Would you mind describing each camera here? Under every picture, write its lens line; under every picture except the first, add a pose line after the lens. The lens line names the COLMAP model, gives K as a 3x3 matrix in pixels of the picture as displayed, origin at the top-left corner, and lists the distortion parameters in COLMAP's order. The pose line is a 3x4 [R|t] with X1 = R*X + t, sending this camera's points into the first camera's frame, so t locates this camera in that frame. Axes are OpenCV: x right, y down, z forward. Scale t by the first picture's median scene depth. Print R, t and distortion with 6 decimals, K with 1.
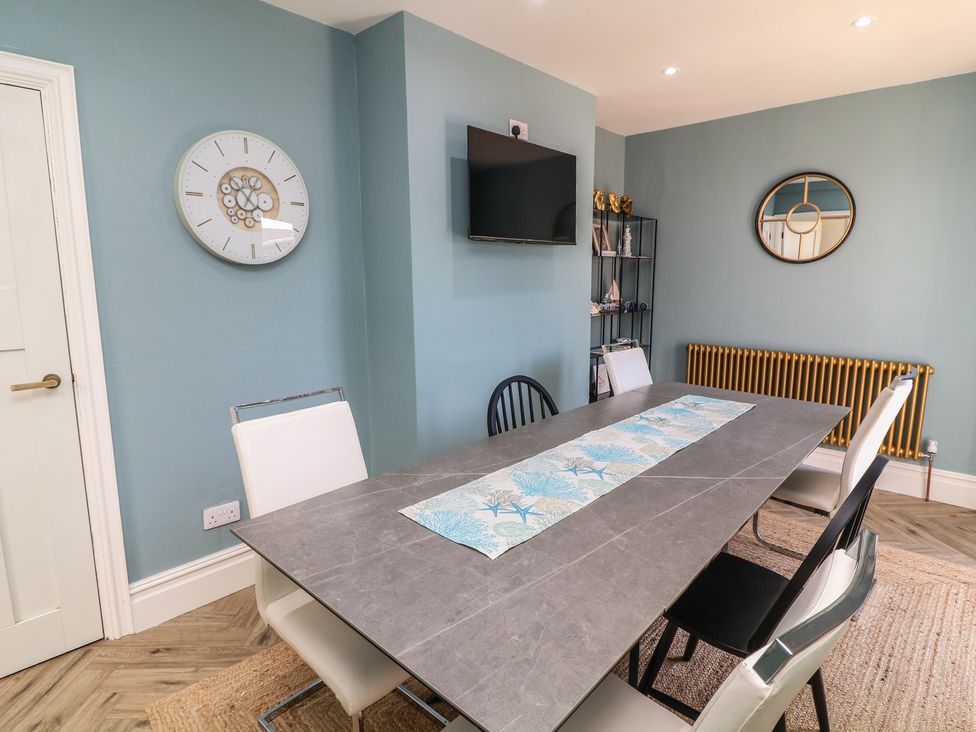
lens RADIAL K [[543.6, 0, 484.4], [0, 543.6, 365.9], [0, 0, 1]] dist [-0.029956, -0.000149]
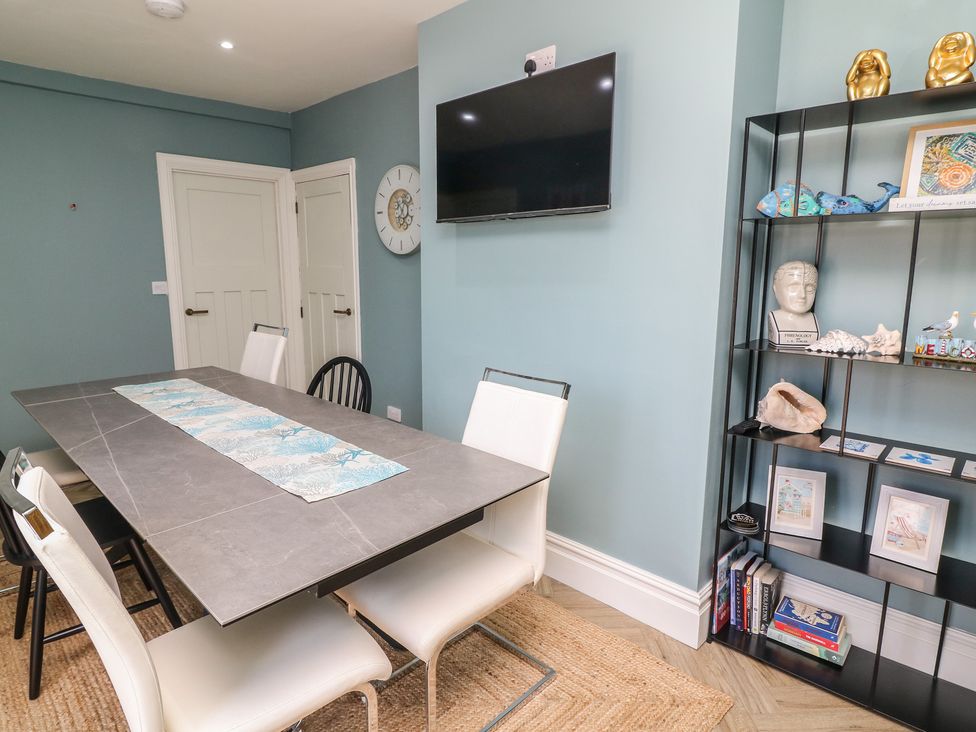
lens RADIAL K [[543.6, 0, 484.0], [0, 543.6, 364.2], [0, 0, 1]] dist [-0.029956, -0.000149]
pose [[-0.013028, 0.186822, -0.982307, 1.196258], [-0.151941, 0.970613, 0.186613, -0.224731], [0.988304, 0.151684, 0.015741, 1.355526]]
